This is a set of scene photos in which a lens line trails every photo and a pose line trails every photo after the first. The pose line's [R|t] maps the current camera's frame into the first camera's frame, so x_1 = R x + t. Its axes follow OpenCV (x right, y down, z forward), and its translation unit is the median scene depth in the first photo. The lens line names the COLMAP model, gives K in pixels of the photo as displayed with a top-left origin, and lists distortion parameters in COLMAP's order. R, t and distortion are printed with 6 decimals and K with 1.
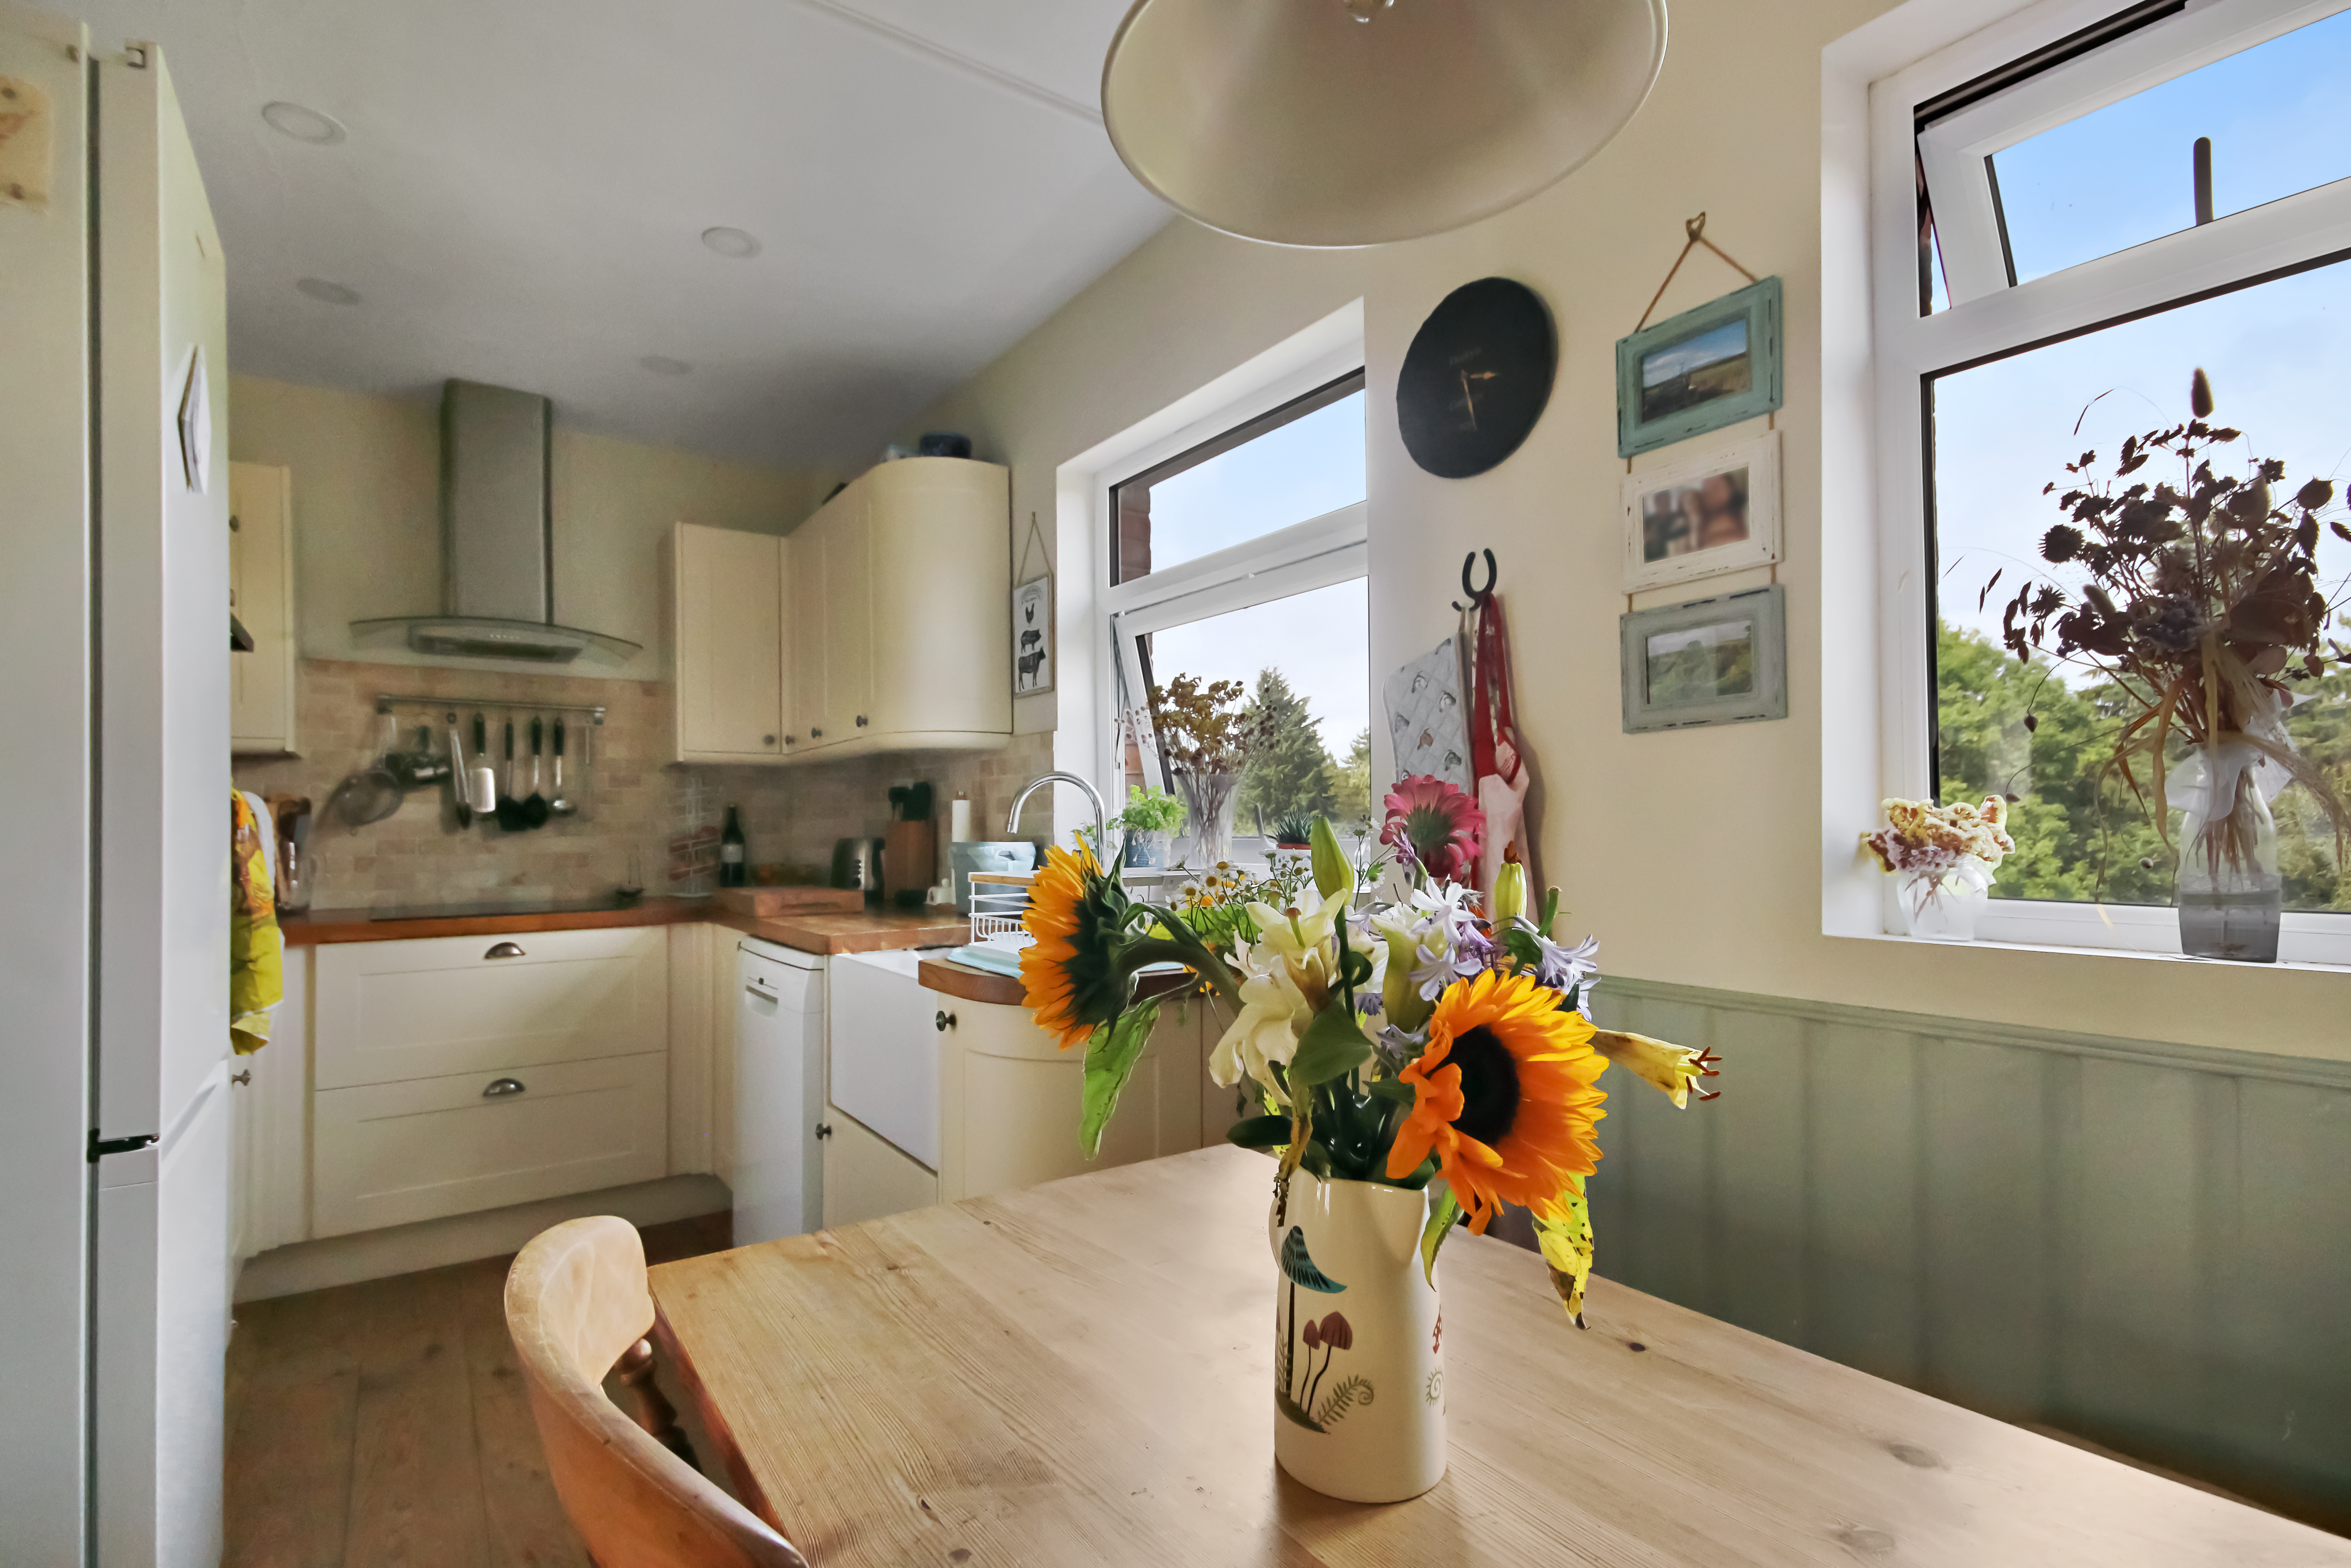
lens RADIAL K [[1099.0, 0, 1172.0], [0, 1099.0, 823.8], [0, 0, 1]] dist [0.000755, -0.000253]
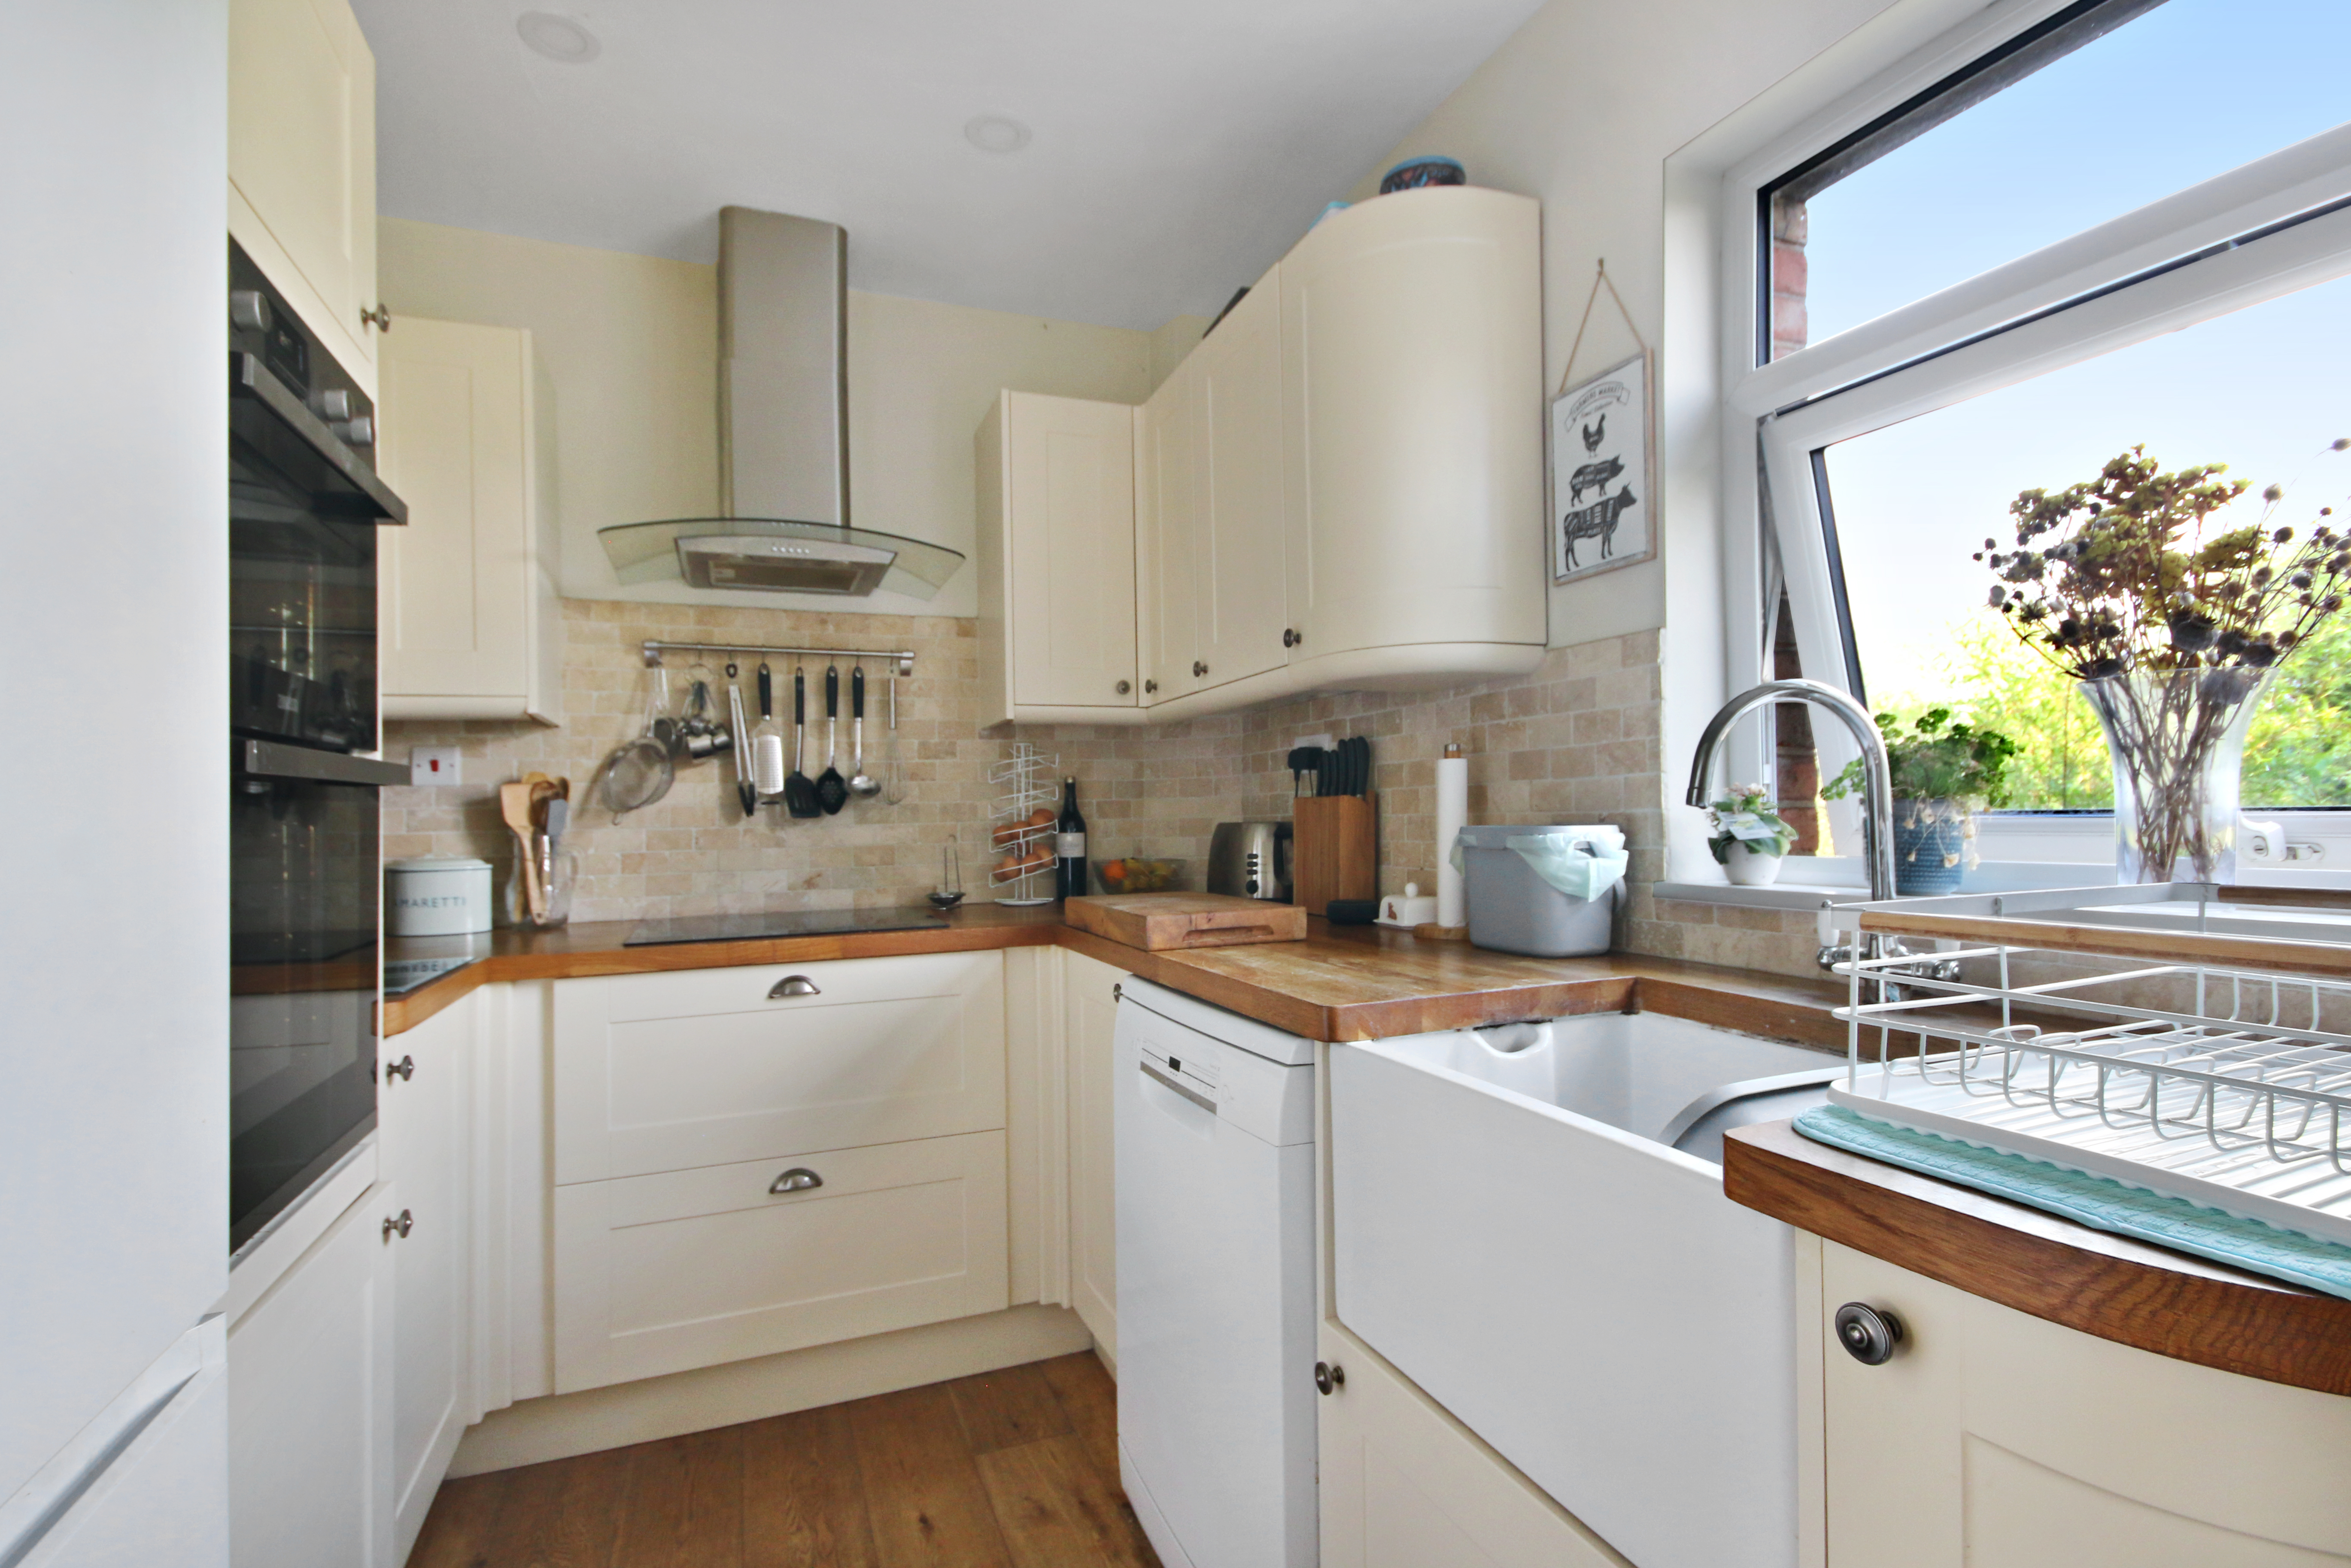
lens RADIAL K [[1119.9, 0, 1178.3], [0, 1119.9, 797.8], [0, 0, 1]] dist [-0.027145, 0.000136]
pose [[0.974390, -0.015509, -0.224329, -0.186174], [0.013807, 0.999863, -0.009155, 0.003454], [0.224440, 0.005823, 0.974471, 0.325416]]
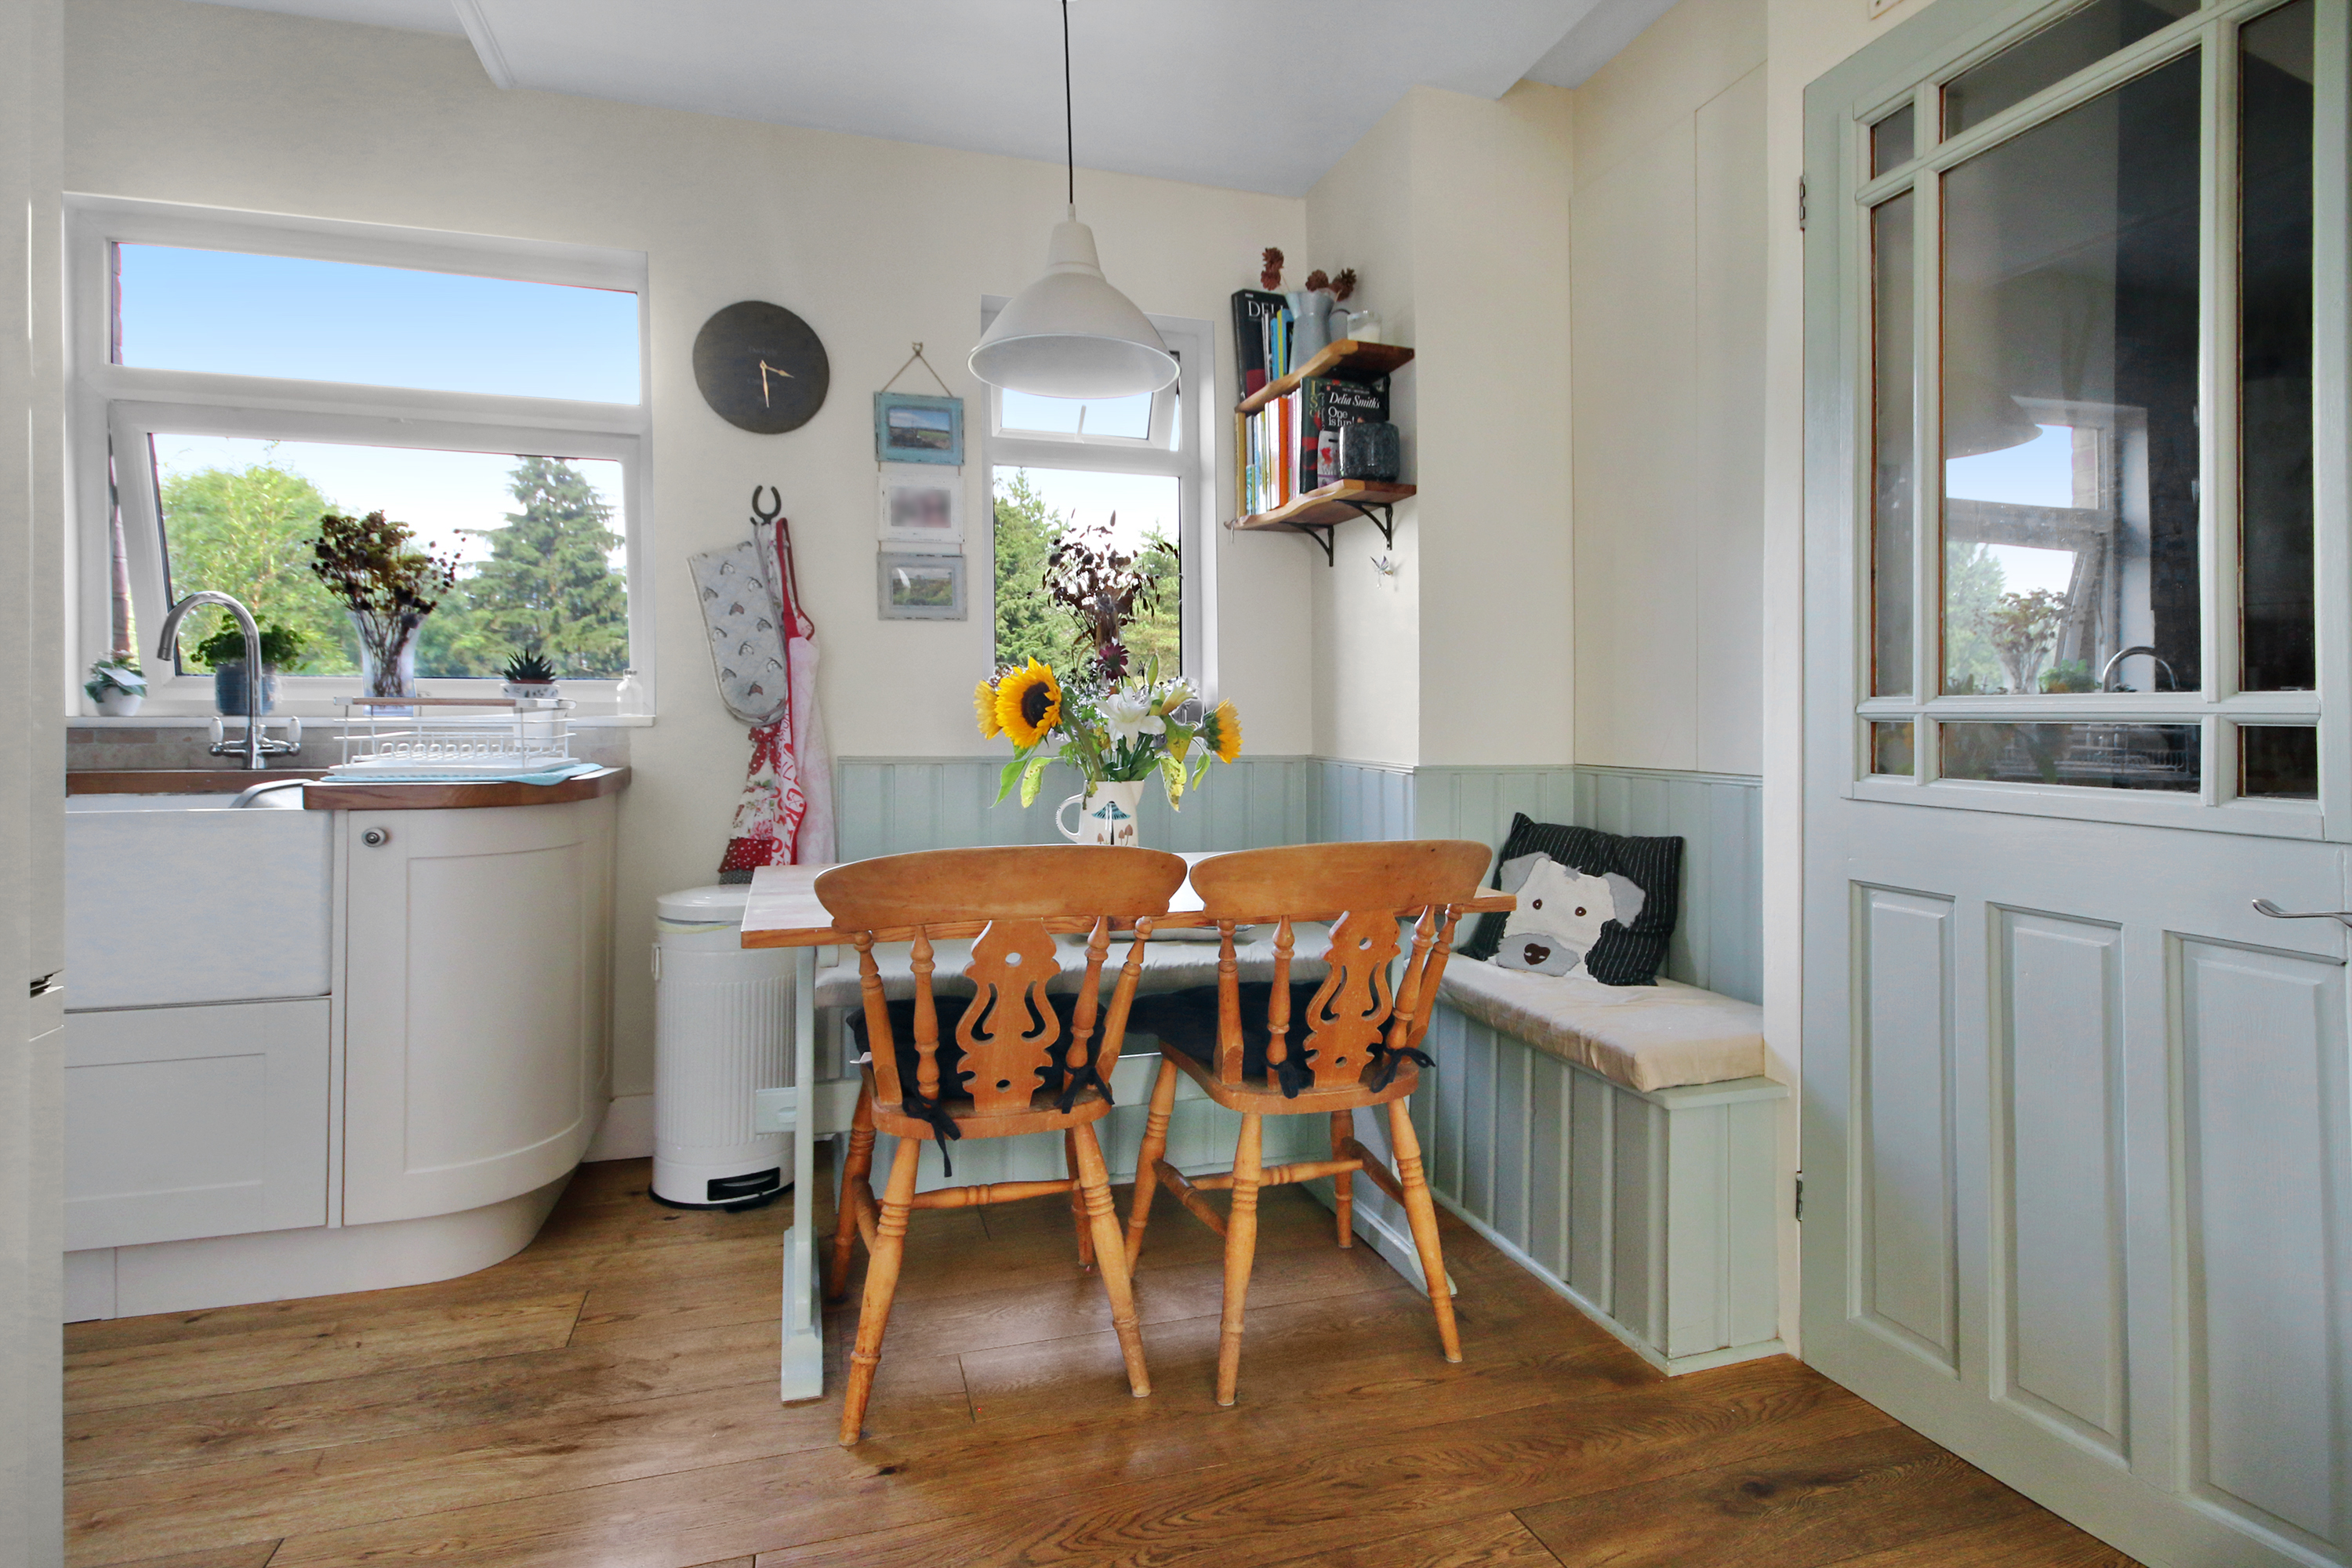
lens RADIAL K [[1099.5, 0, 1172.5], [0, 1099.5, 823.8], [0, 0, 1]] dist [0.000755, -0.000253]
pose [[0.305169, -0.091954, 0.947848, -0.507346], [-0.013110, 0.994827, 0.100732, 0.026609], [-0.952208, -0.043167, 0.302385, -0.004390]]
